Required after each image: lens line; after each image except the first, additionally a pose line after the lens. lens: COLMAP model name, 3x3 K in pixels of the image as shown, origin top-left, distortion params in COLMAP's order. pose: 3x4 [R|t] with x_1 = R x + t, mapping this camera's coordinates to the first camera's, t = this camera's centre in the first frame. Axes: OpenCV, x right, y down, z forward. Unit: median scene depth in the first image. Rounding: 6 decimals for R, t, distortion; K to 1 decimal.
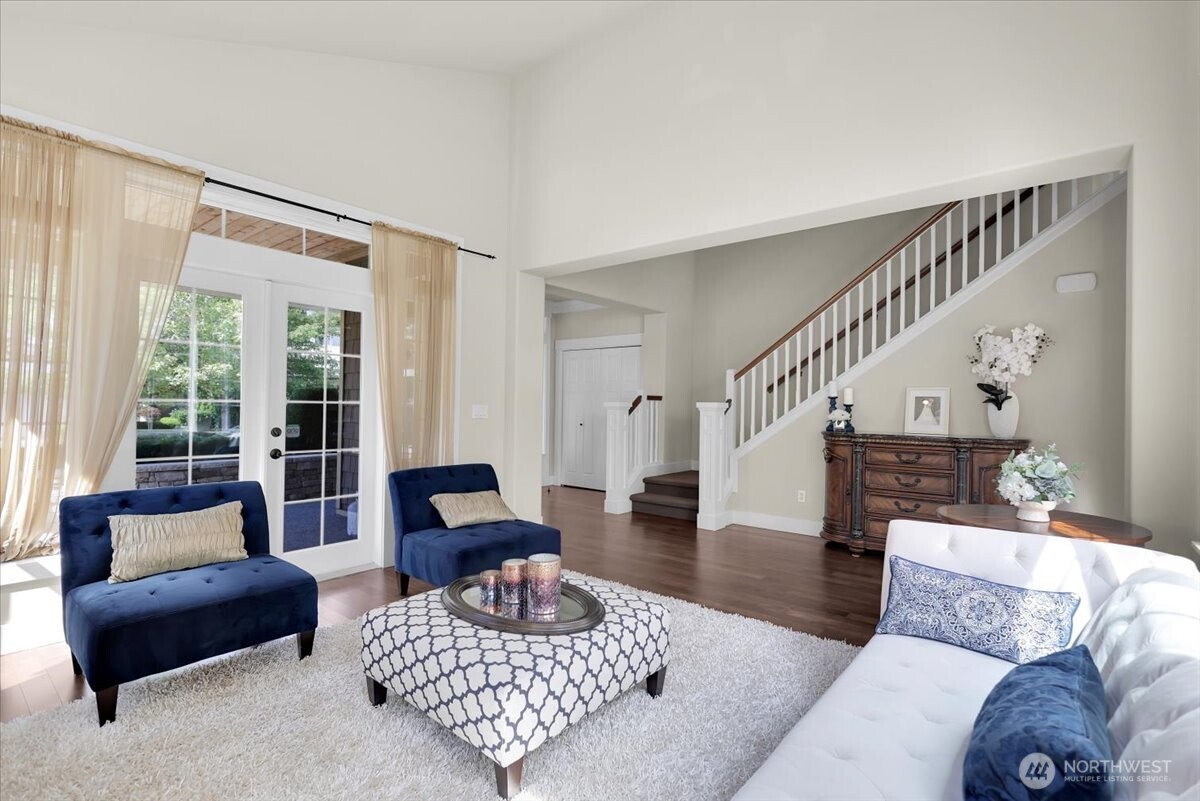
lens RADIAL K [[551.2, 0, 598.0], [0, 551.2, 398.7], [0, 0, 1]] dist [-0.003099, -0.000221]
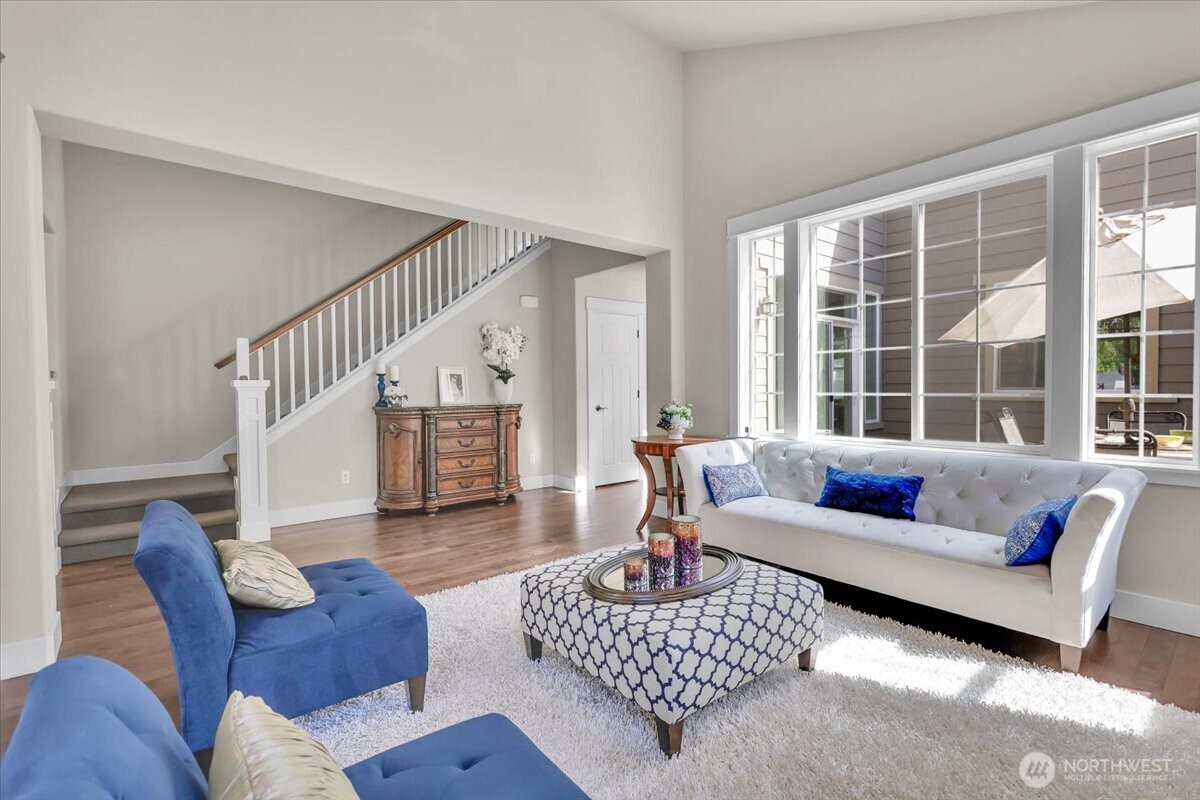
lens RADIAL K [[551.2, 0, 598.0], [0, 551.2, 398.2], [0, 0, 1]] dist [-0.003099, -0.000221]
pose [[0.202159, -0.036020, 0.978690, -0.595665], [-0.006229, 0.999256, 0.038063, 0.001503], [-0.979333, -0.013791, 0.201784, 0.470456]]
